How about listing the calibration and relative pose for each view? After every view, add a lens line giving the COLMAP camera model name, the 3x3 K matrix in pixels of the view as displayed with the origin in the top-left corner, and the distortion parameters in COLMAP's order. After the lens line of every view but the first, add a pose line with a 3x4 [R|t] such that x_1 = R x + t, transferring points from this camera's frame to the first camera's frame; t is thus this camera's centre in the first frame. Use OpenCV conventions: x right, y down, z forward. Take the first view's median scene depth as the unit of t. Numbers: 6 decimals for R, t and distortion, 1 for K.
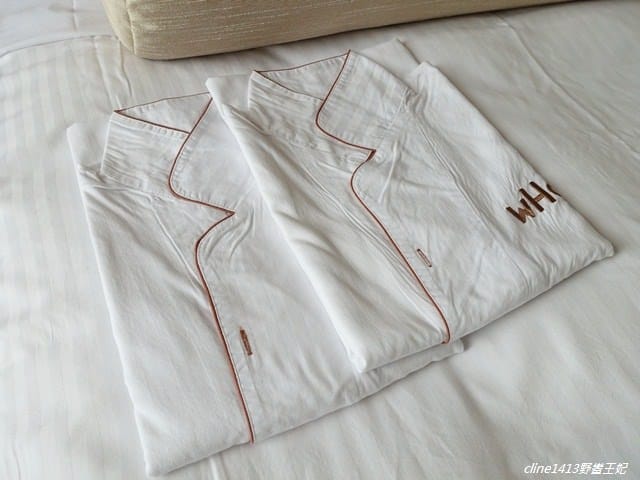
lens RADIAL K [[496.7, 0, 320.0], [0, 496.7, 240.0], [0, 0, 1]] dist [0.003969, -0.001327]
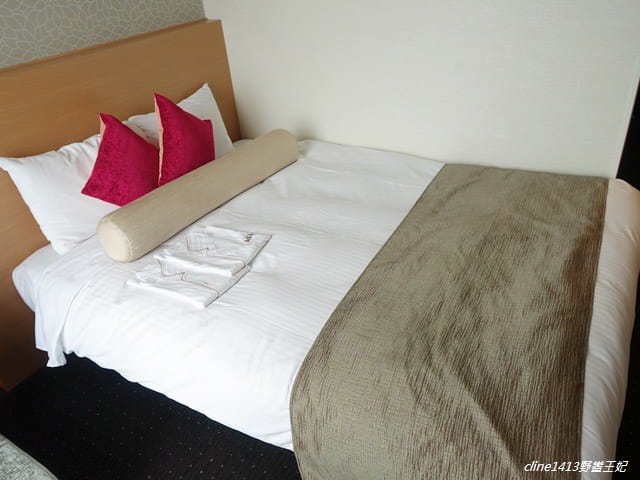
lens RADIAL K [[496.7, 0, 320.0], [0, 496.7, 240.0], [0, 0, 1]] dist [0.003969, -0.001327]
pose [[0.783183, -0.441906, 0.437428, -0.836713], [0.581485, 0.769692, -0.263534, 1.246251], [-0.220228, 0.460753, 0.859771, -2.412956]]
